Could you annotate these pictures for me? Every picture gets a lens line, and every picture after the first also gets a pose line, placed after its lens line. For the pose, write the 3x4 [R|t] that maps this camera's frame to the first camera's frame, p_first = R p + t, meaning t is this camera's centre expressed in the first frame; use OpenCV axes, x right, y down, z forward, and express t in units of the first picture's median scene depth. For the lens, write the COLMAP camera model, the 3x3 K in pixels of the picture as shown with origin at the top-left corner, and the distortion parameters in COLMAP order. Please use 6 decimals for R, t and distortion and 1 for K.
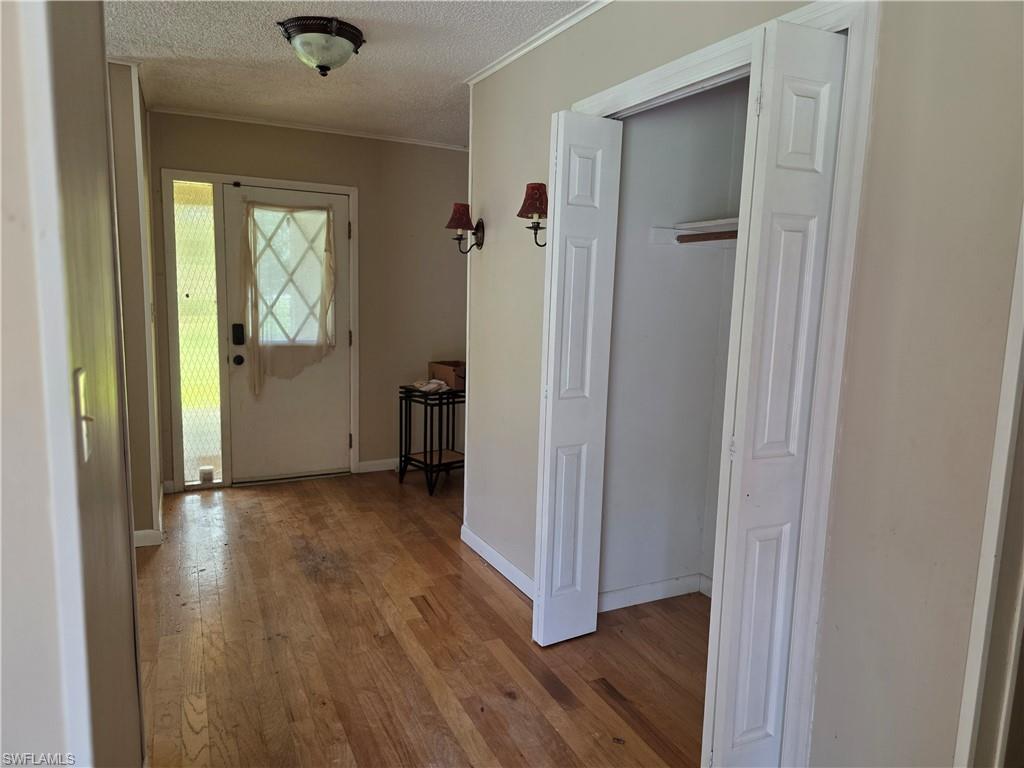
lens RADIAL K [[691.2, 0, 515.3], [0, 691.2, 385.6], [0, 0, 1]] dist [-0.013618, -0.013988]
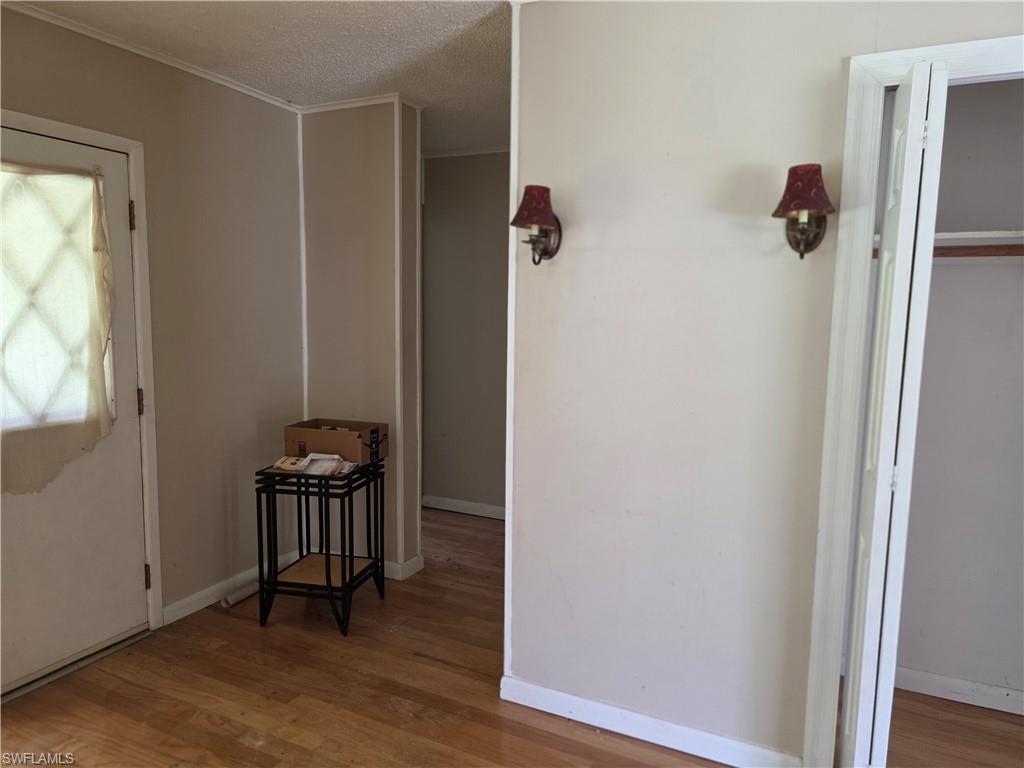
lens RADIAL K [[691.2, 0, 508.9], [0, 691.2, 380.9], [0, 0, 1]] dist [-0.013618, -0.013988]
pose [[0.791552, -0.080670, 0.605755, -0.354457], [0.090515, 0.995792, 0.014335, -0.068684], [-0.604362, 0.043483, 0.795522, 0.367478]]
